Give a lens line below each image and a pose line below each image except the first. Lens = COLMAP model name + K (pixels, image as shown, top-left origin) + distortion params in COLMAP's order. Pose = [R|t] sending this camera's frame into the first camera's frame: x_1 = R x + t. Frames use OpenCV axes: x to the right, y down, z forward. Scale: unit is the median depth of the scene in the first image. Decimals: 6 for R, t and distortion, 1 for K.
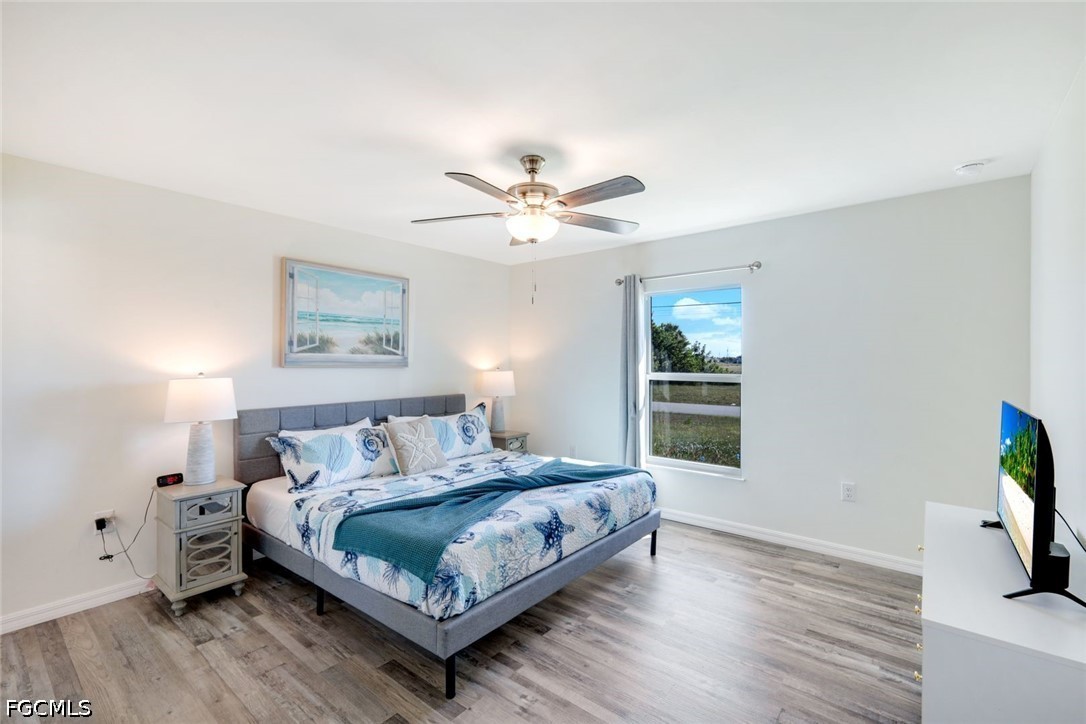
lens RADIAL K [[475.0, 0, 543.3], [0, 475.0, 360.6], [0, 0, 1]] dist [0.012396, 0.001217]
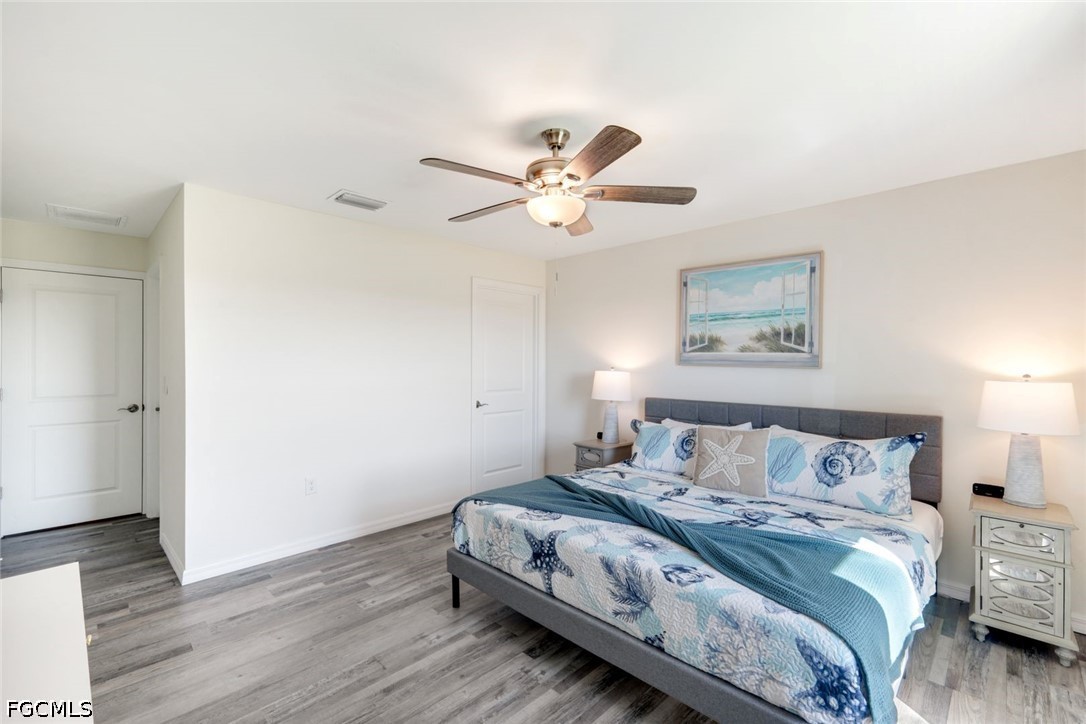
lens RADIAL K [[475.0, 0, 545.0], [0, 475.0, 363.3], [0, 0, 1]] dist [0.012396, 0.001217]
pose [[-0.089119, 0.010178, -0.995969, 0.624476], [-0.002377, 0.999943, 0.010432, -0.000961], [0.996018, 0.003297, -0.089089, 0.760929]]
